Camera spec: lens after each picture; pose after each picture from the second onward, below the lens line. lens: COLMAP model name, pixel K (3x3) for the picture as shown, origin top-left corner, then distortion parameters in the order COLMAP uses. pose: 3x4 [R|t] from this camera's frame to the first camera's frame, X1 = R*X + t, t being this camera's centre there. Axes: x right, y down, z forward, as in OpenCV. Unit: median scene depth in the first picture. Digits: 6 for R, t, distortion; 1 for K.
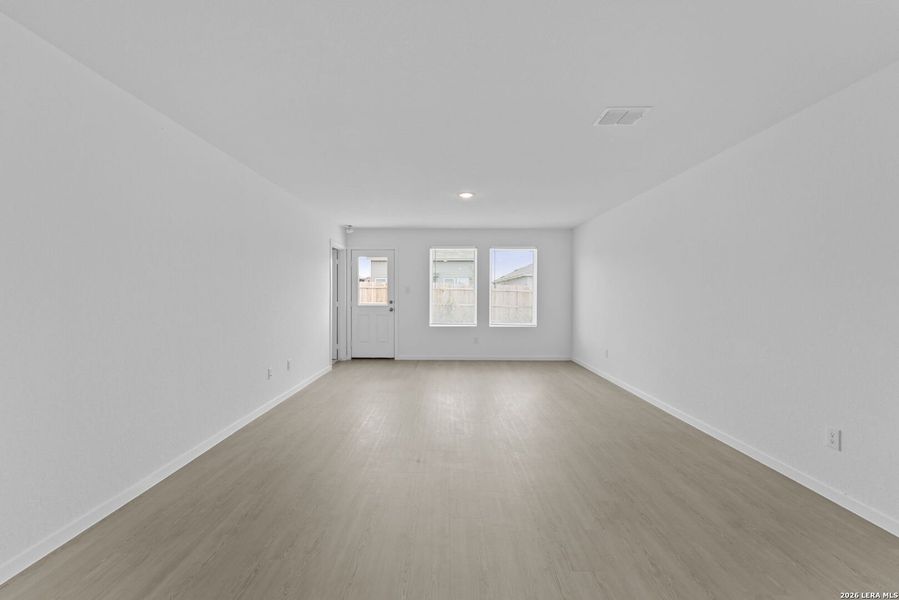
lens RADIAL K [[372.9, 0, 438.6], [0, 372.9, 296.4], [0, 0, 1]] dist [-0.013989, 0.000078]
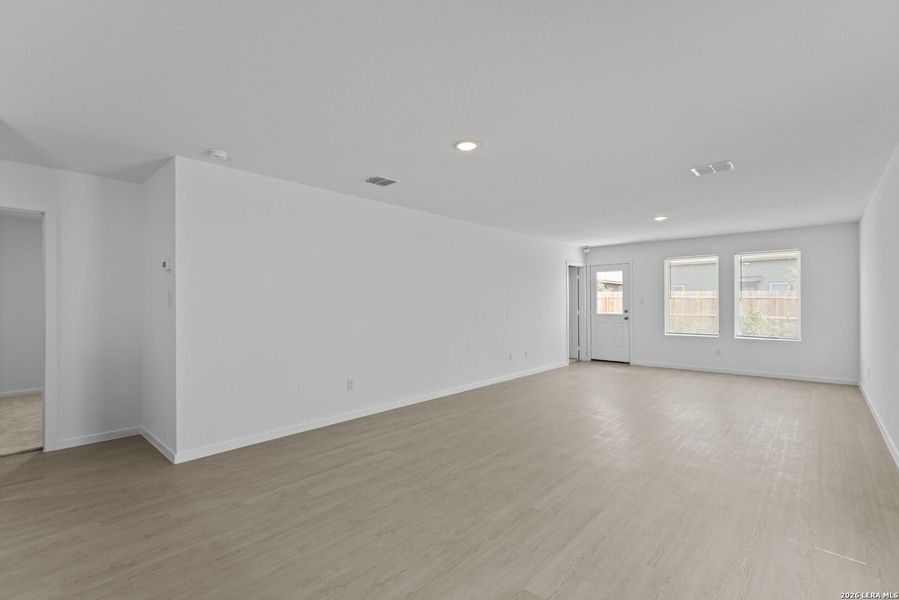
lens RADIAL K [[411.6, 0, 449.5], [0, 411.6, 300.0], [0, 0, 1]] dist [0.001443, 0.000084]
pose [[0.761865, -0.009570, -0.647665, 0.263408], [-0.001401, 0.999864, -0.016422, 0.002823], [0.647734, 0.013419, 0.761748, -0.264624]]
